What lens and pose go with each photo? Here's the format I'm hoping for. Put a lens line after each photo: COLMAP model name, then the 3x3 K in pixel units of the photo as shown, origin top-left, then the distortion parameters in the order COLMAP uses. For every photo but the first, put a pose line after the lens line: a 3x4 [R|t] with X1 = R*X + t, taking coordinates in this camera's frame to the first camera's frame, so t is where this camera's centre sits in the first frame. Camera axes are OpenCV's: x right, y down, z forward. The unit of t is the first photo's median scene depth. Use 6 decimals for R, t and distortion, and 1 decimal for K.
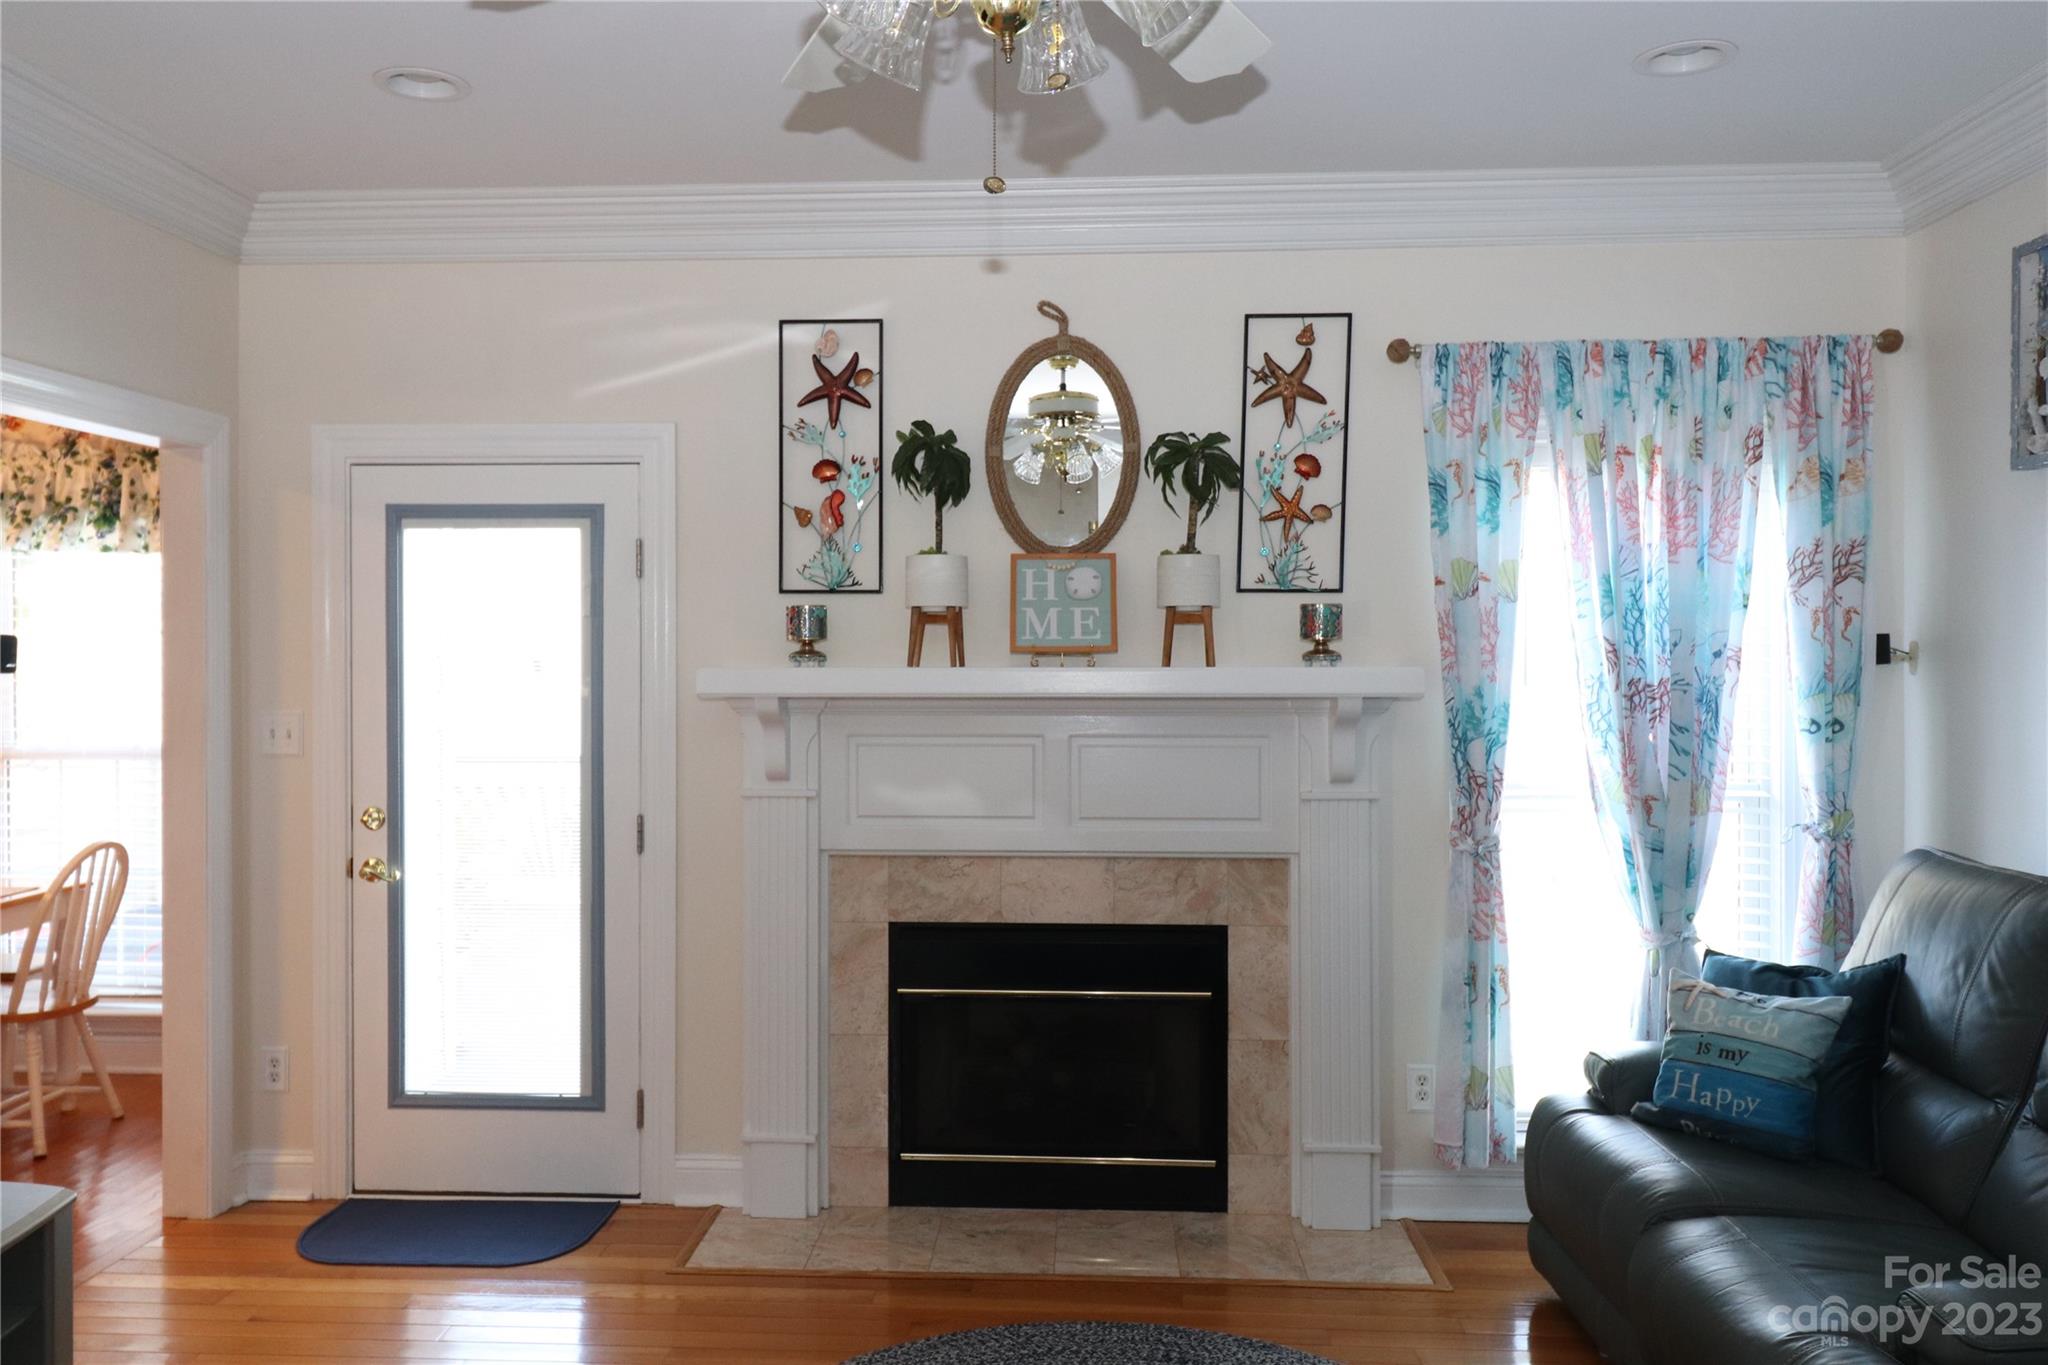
lens RADIAL K [[1590.8, 0, 996.5], [0, 1590.8, 663.4], [0, 0, 1]] dist [0.016503, -0.012149]
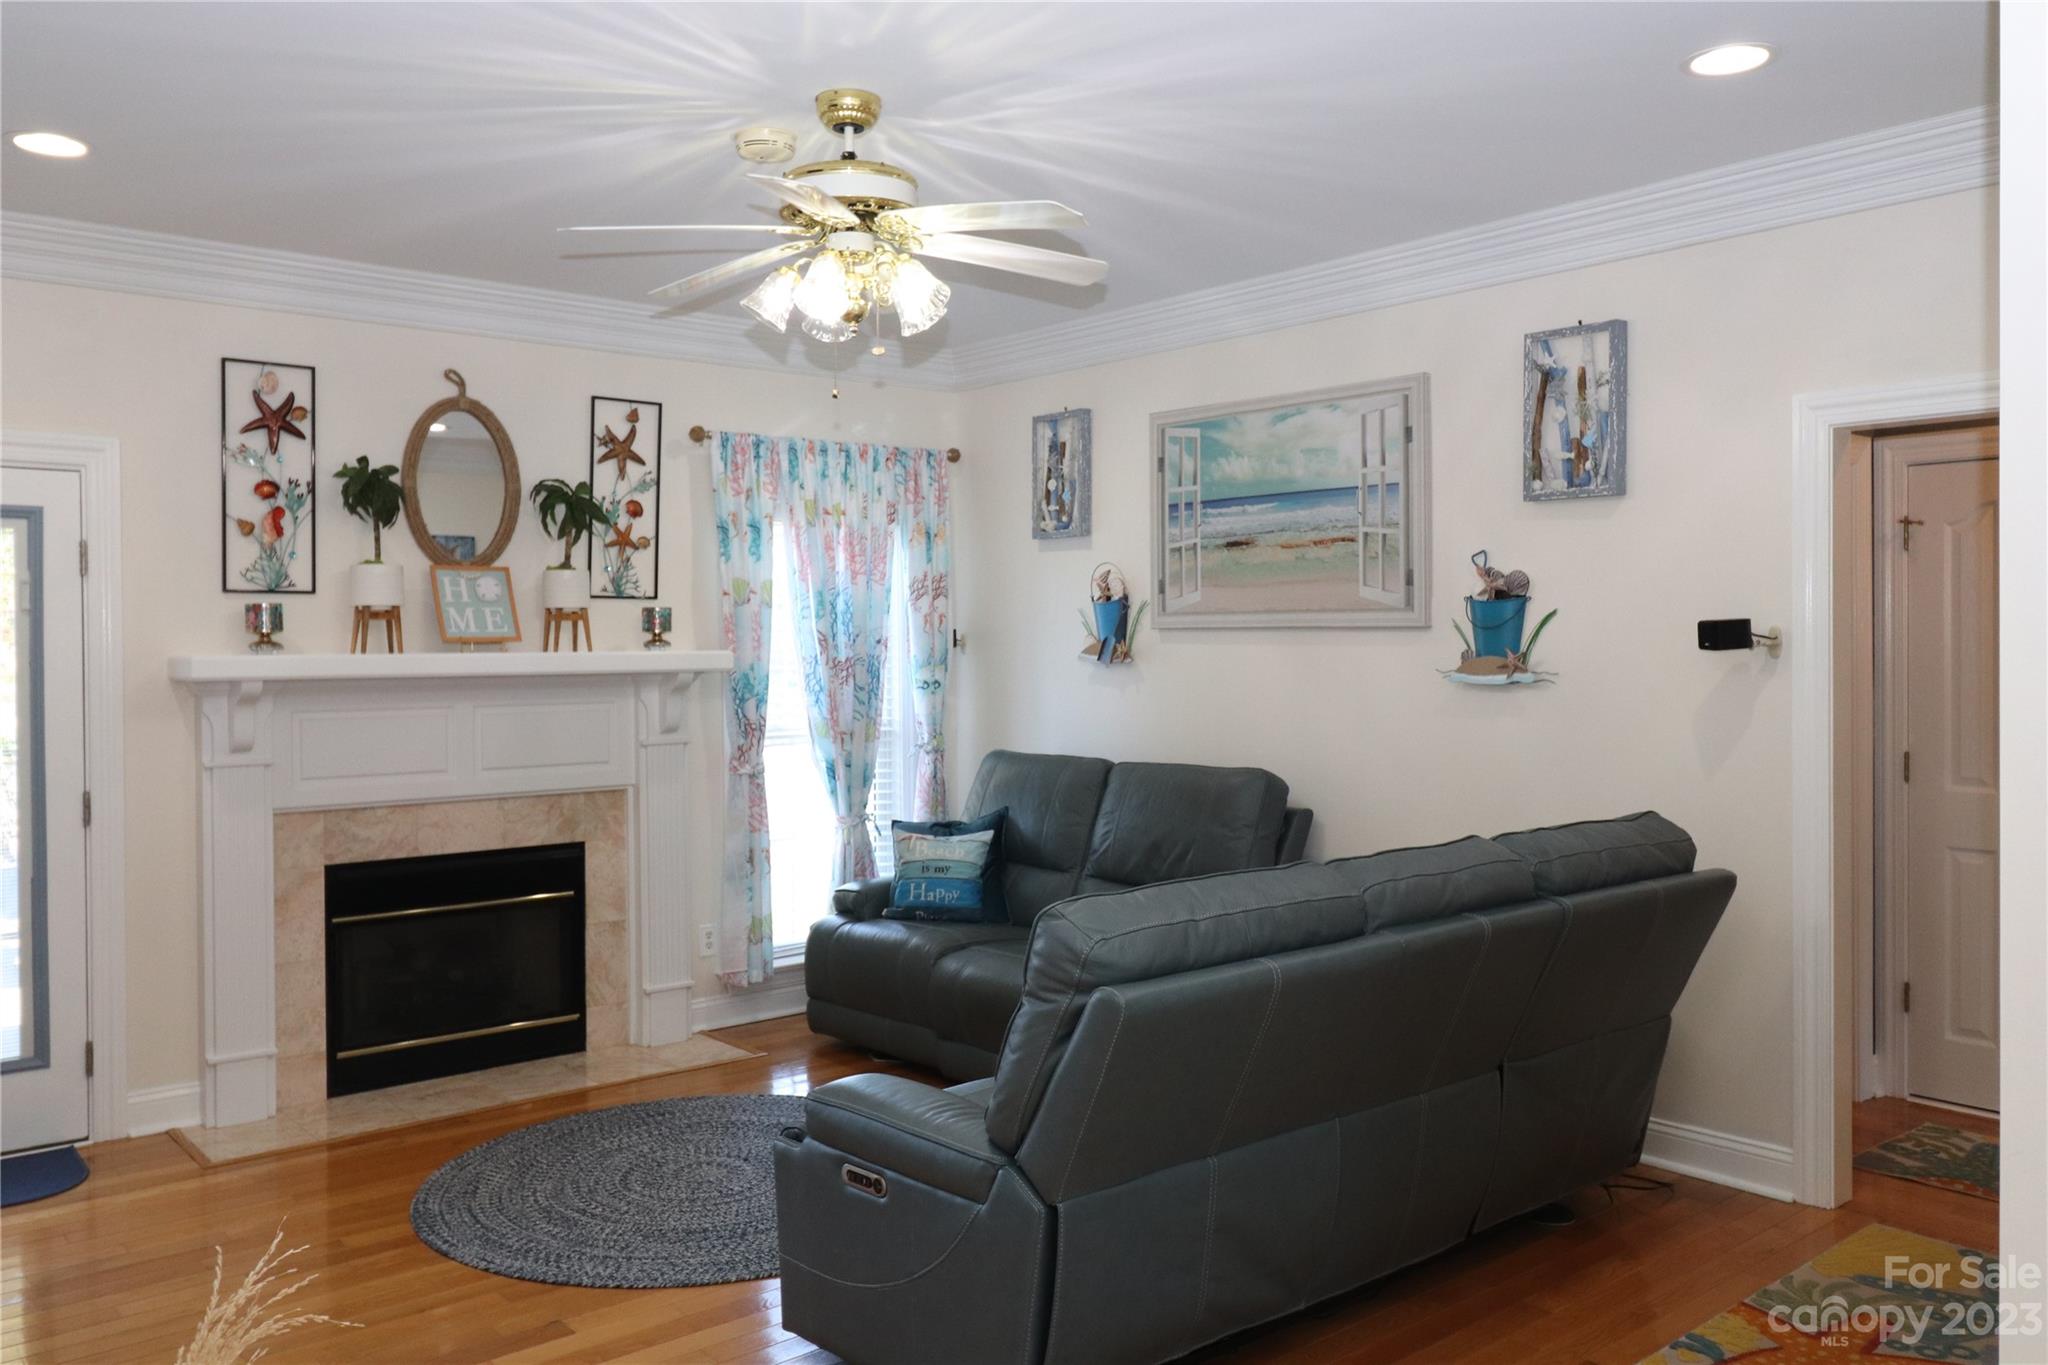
lens RADIAL K [[1590.8, 0, 996.5], [0, 1590.8, 663.4], [0, 0, 1]] dist [0.016503, -0.012149]
pose [[0.727086, -0.012734, 0.686428, -0.538531], [0.011610, 0.999913, 0.006252, 0.007347], [-0.686448, 0.003424, 0.727171, -0.240316]]
